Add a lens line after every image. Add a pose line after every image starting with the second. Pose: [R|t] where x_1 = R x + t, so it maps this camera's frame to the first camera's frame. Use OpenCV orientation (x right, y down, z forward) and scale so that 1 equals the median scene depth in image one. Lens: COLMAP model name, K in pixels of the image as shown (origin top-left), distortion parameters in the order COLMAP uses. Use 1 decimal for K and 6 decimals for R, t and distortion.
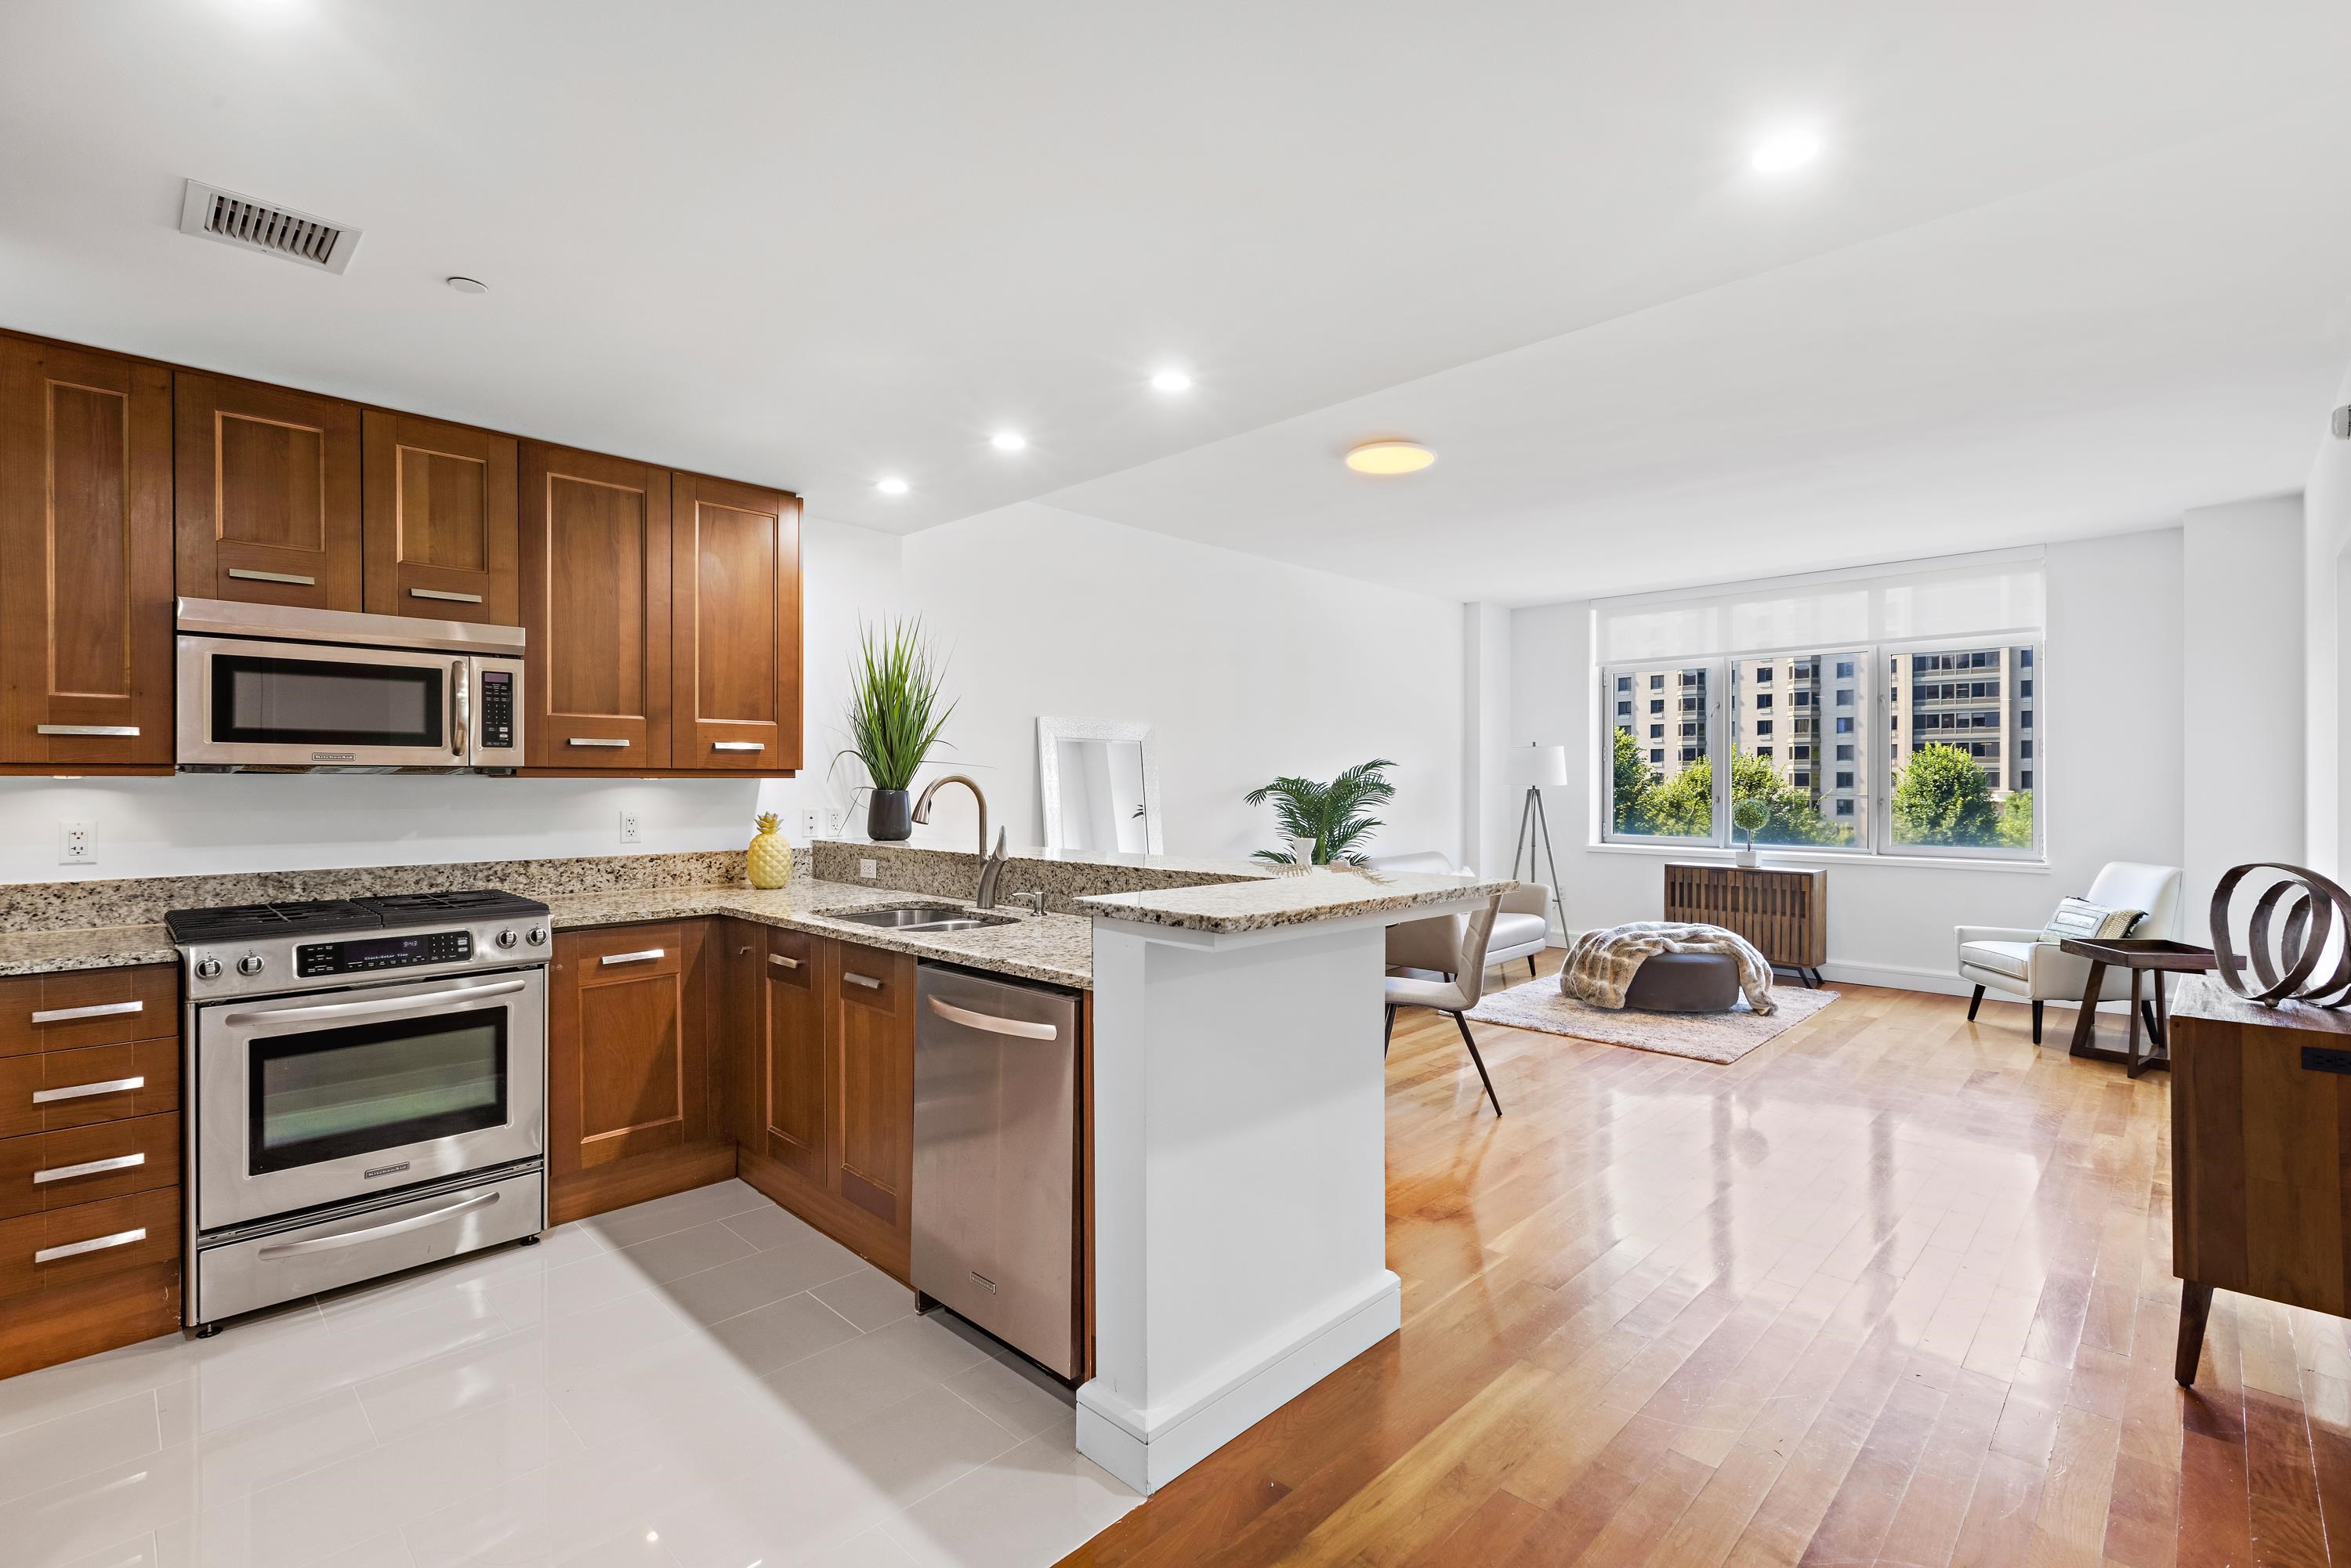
lens RADIAL K [[1083.6, 0, 1168.9], [0, 1083.6, 778.2], [0, 0, 1]] dist [0.000532, -0.000039]
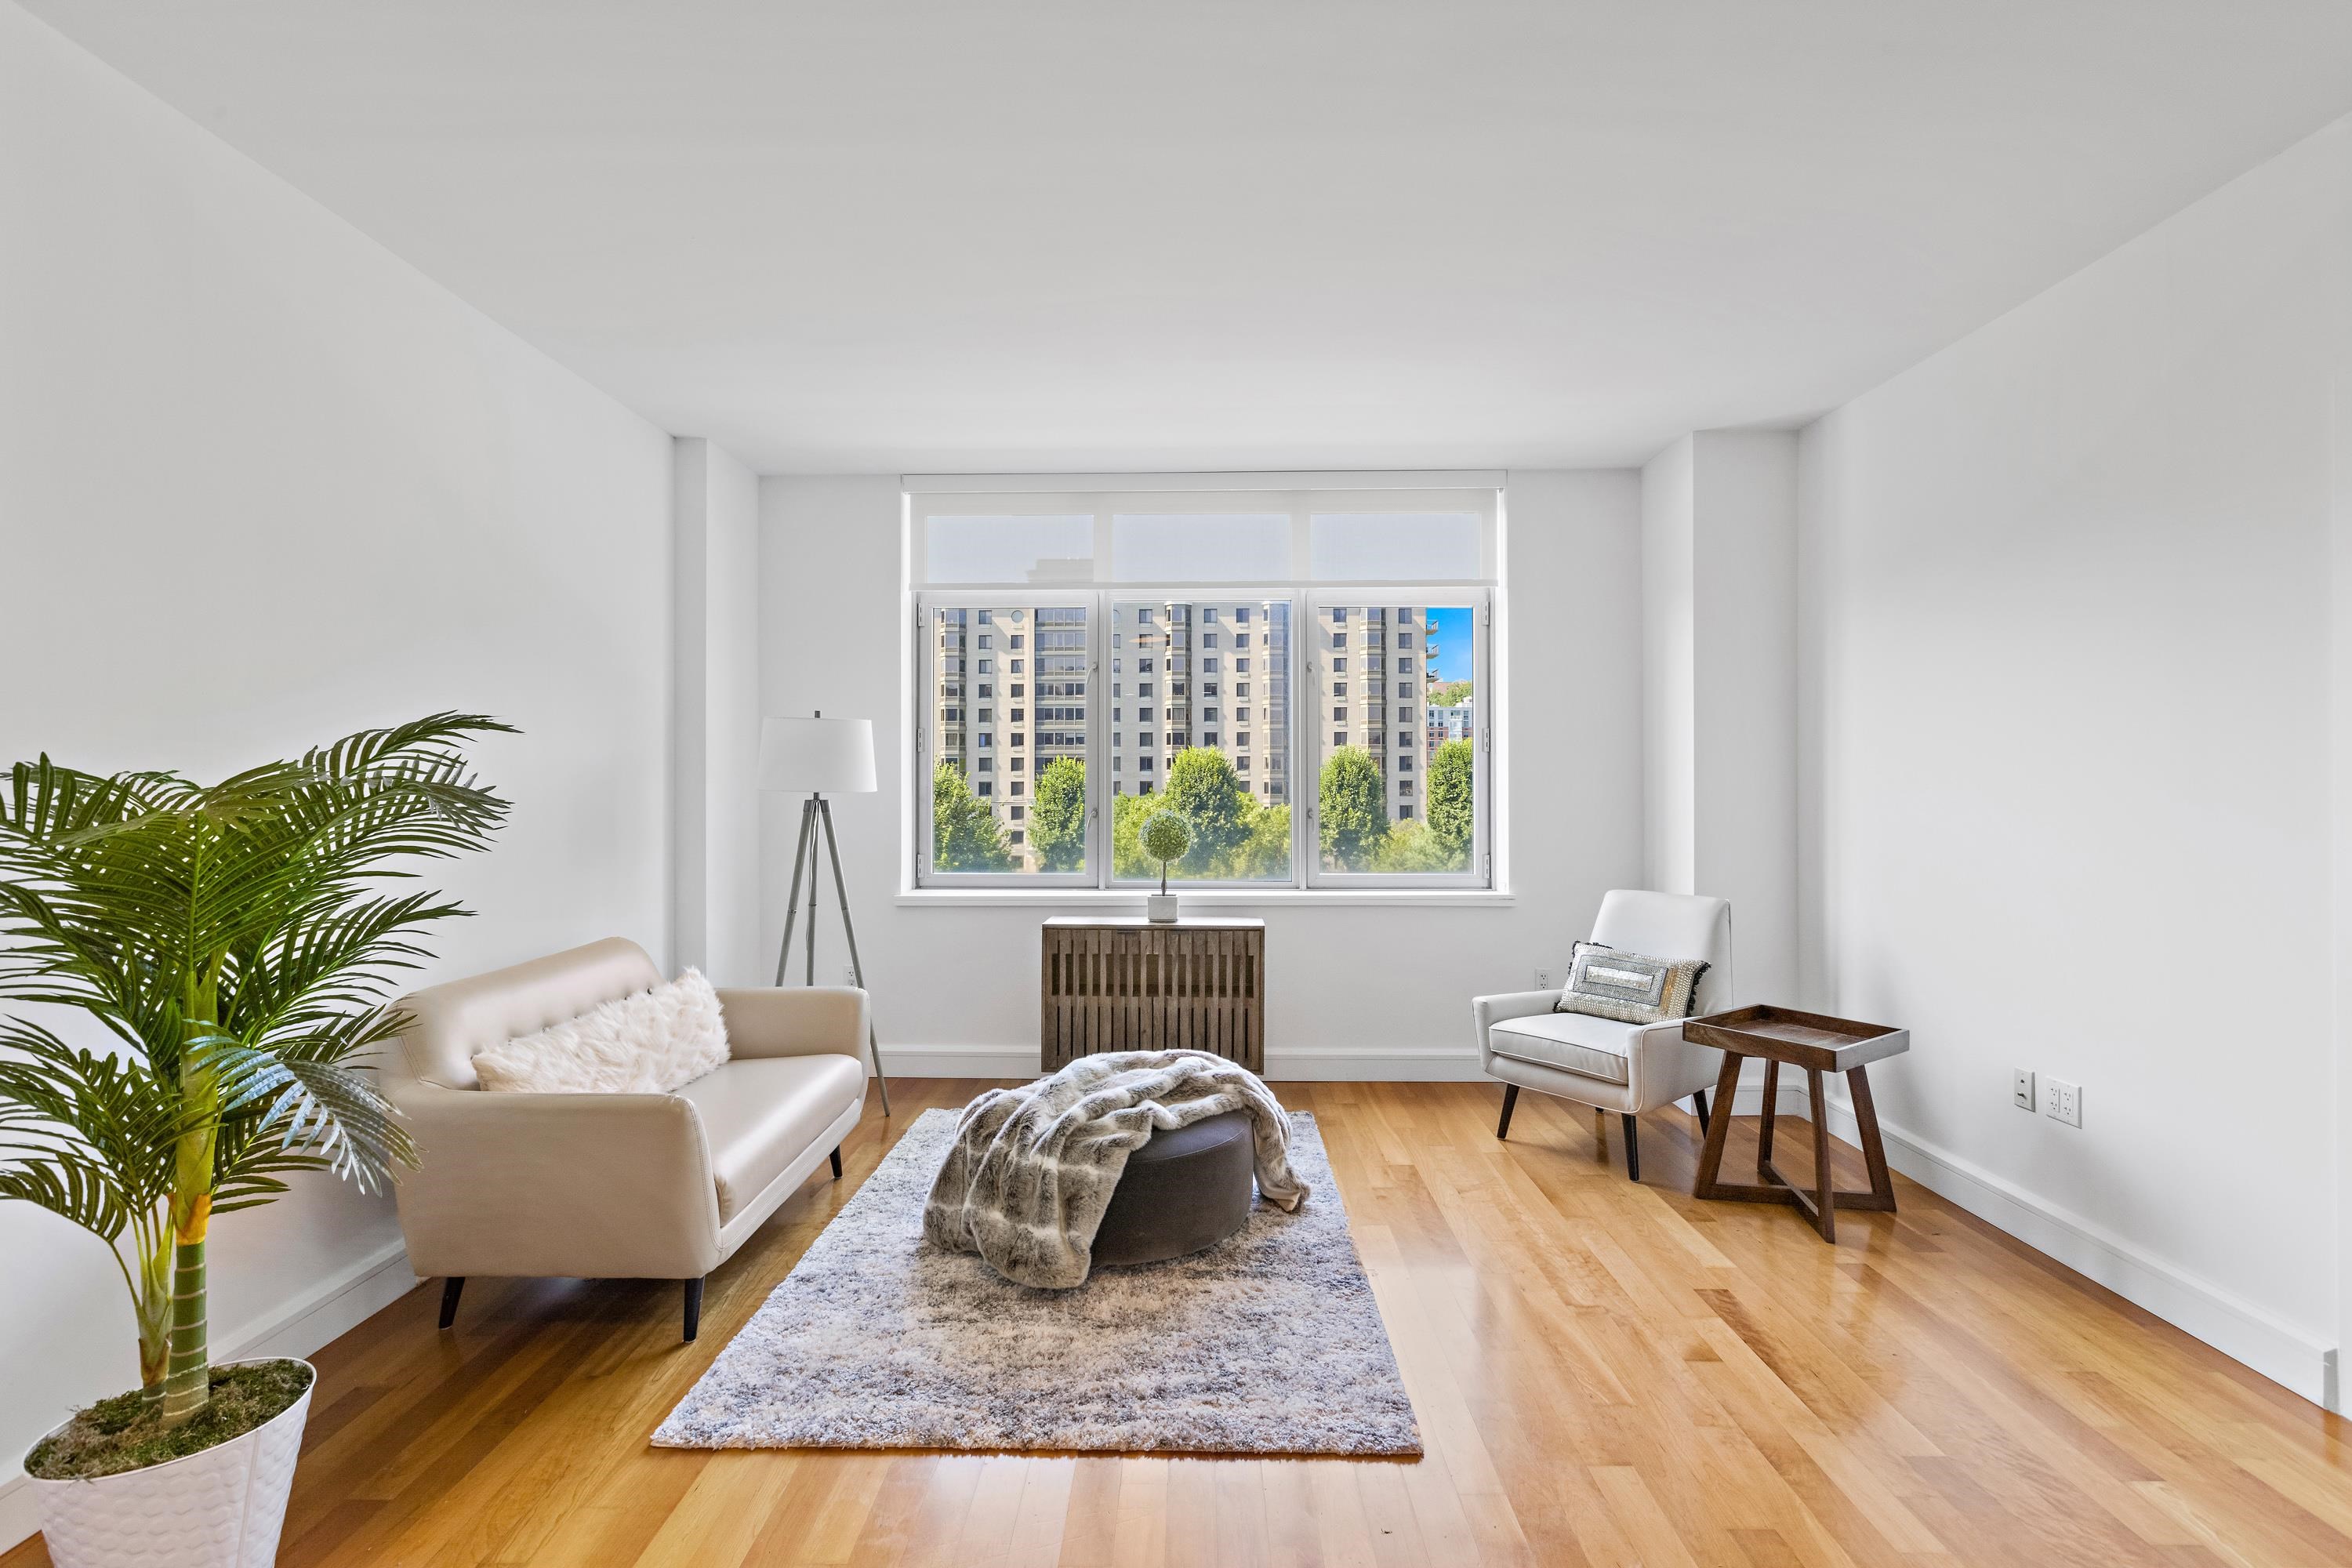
lens RADIAL K [[1062.9, 0, 1192.4], [0, 1062.9, 787.1], [0, 0, 1]] dist [0.000791, 0.000355]
pose [[0.719539, 0.001295, 0.694451, 0.167216], [-0.001248, 0.999999, -0.000572, 0.006374], [-0.694451, -0.000455, 0.719540, 0.775477]]
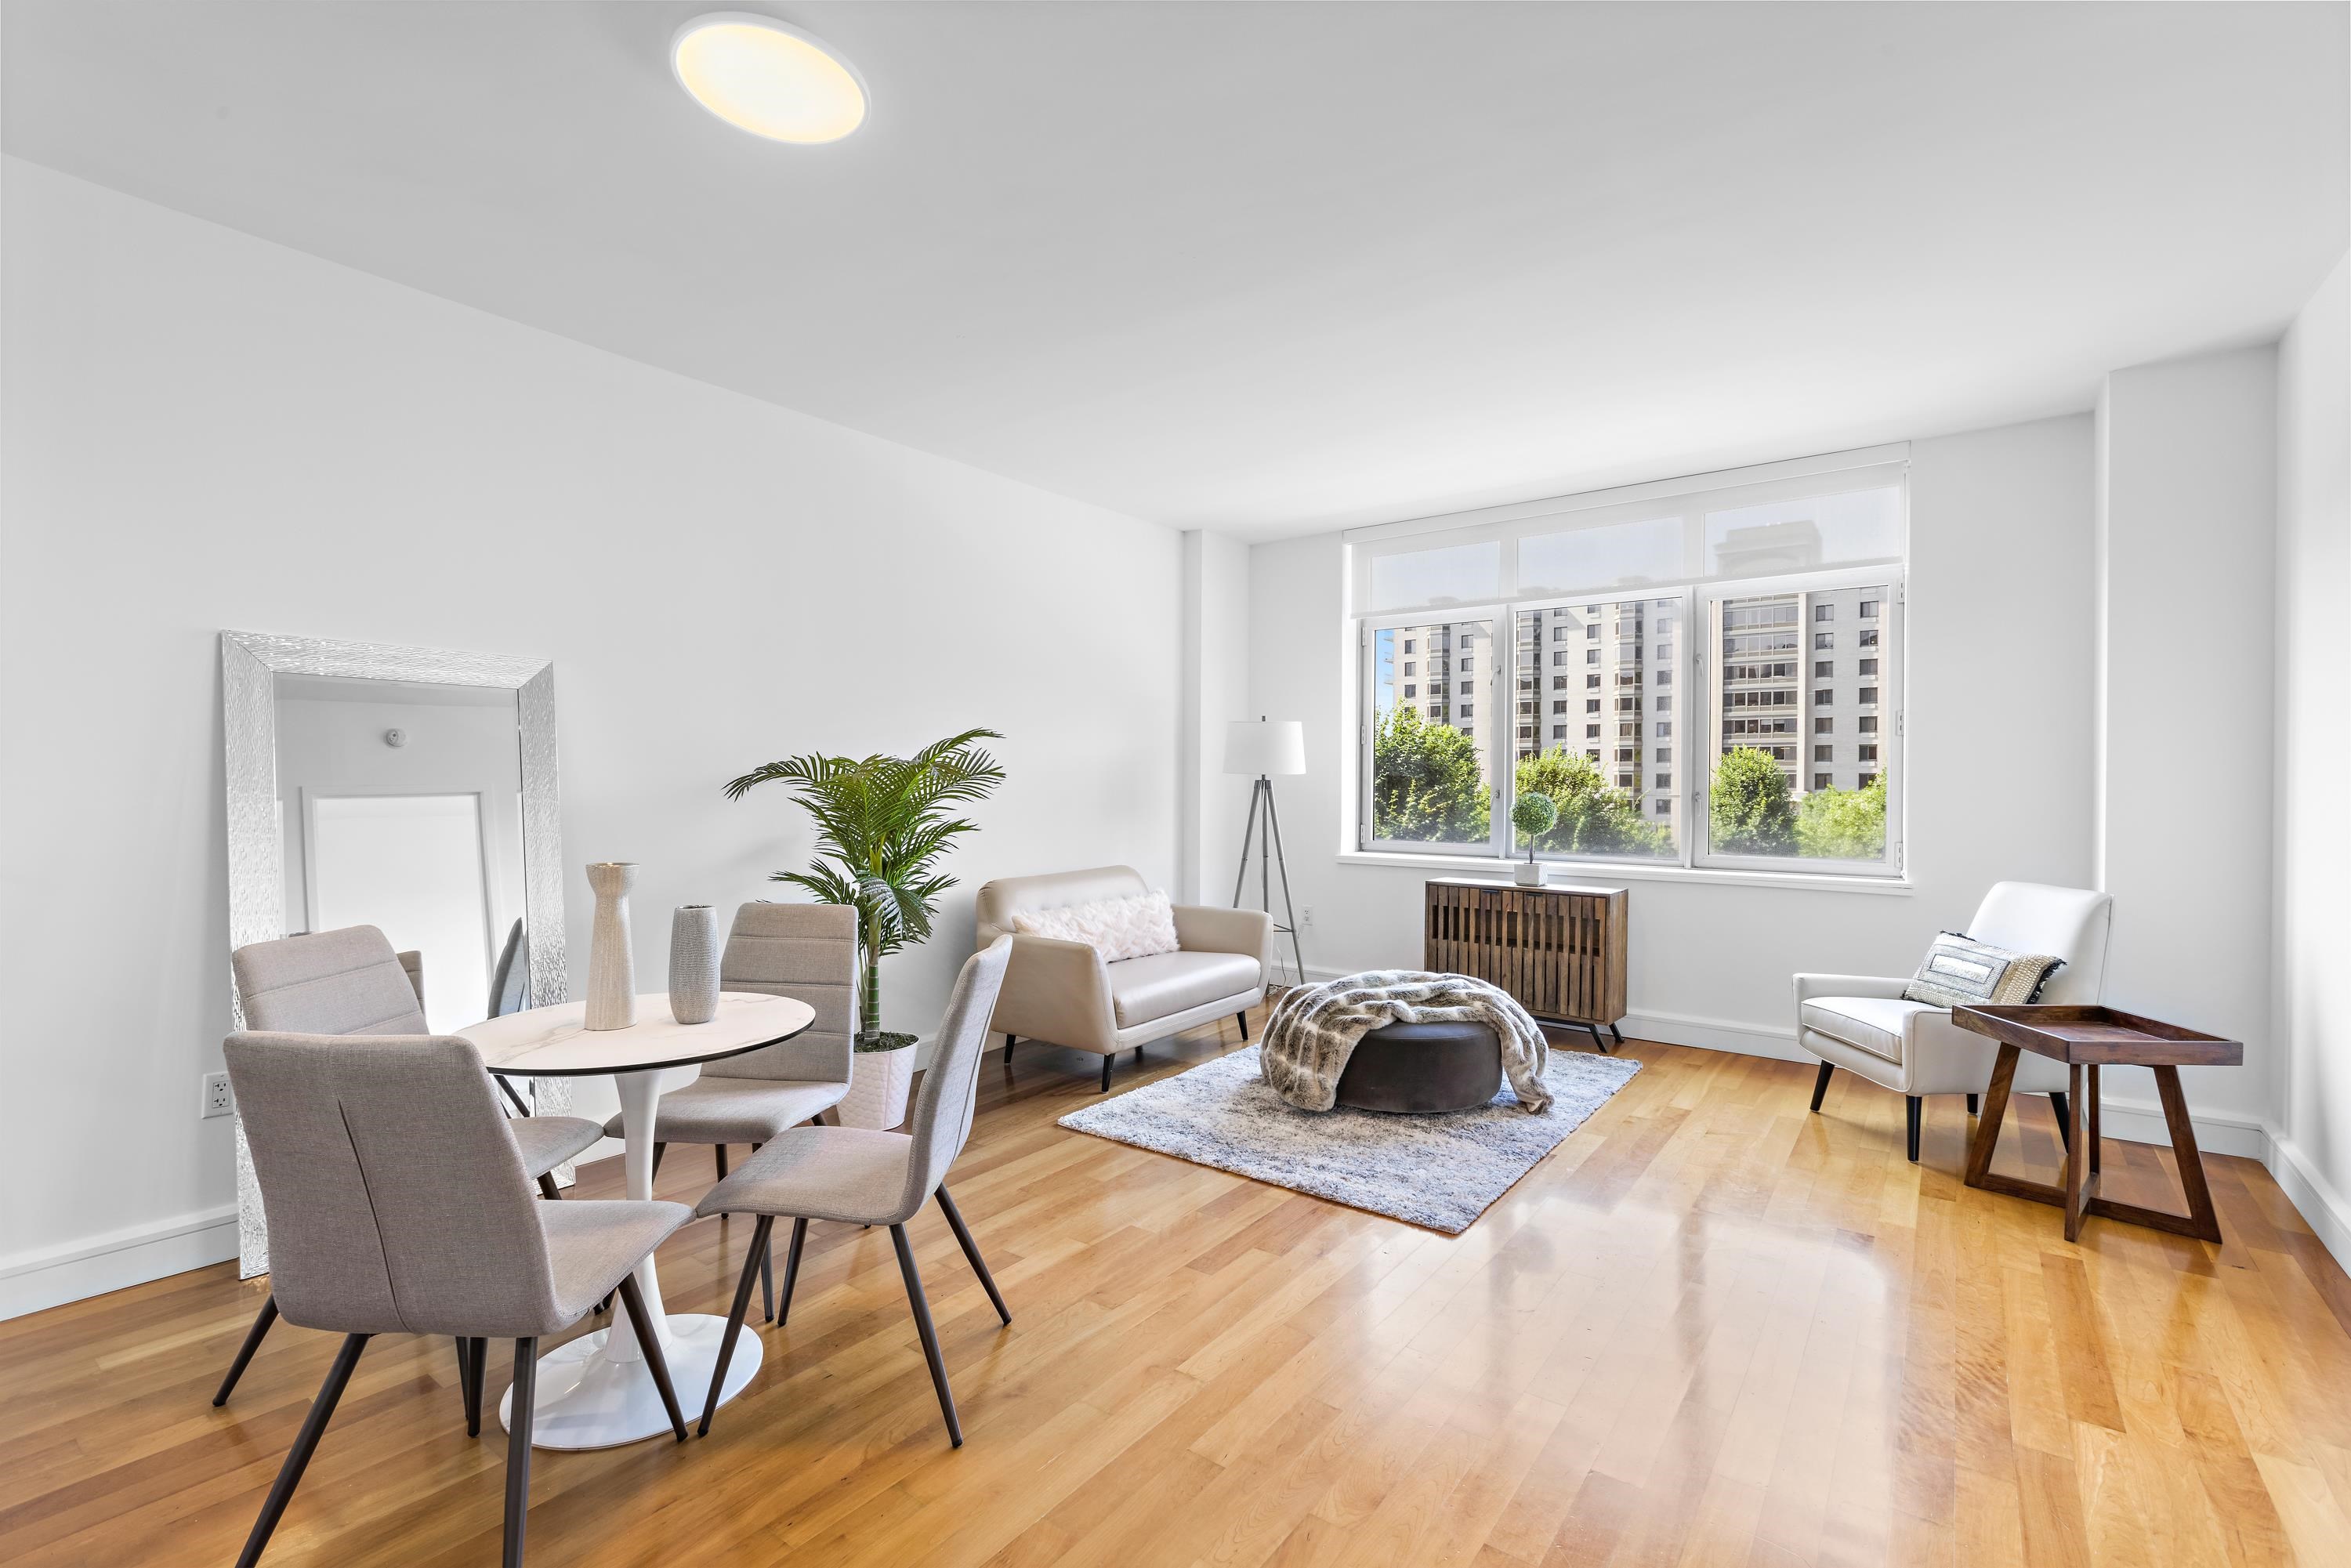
lens RADIAL K [[1062.4, 0, 1191.9], [0, 1062.4, 787.1], [0, 0, 1]] dist [0.000791, 0.000355]
pose [[0.990267, 0.003861, 0.139129, 0.293386], [-0.005119, 0.999949, 0.008685, 0.014075], [-0.139088, -0.009312, 0.990236, 0.450687]]
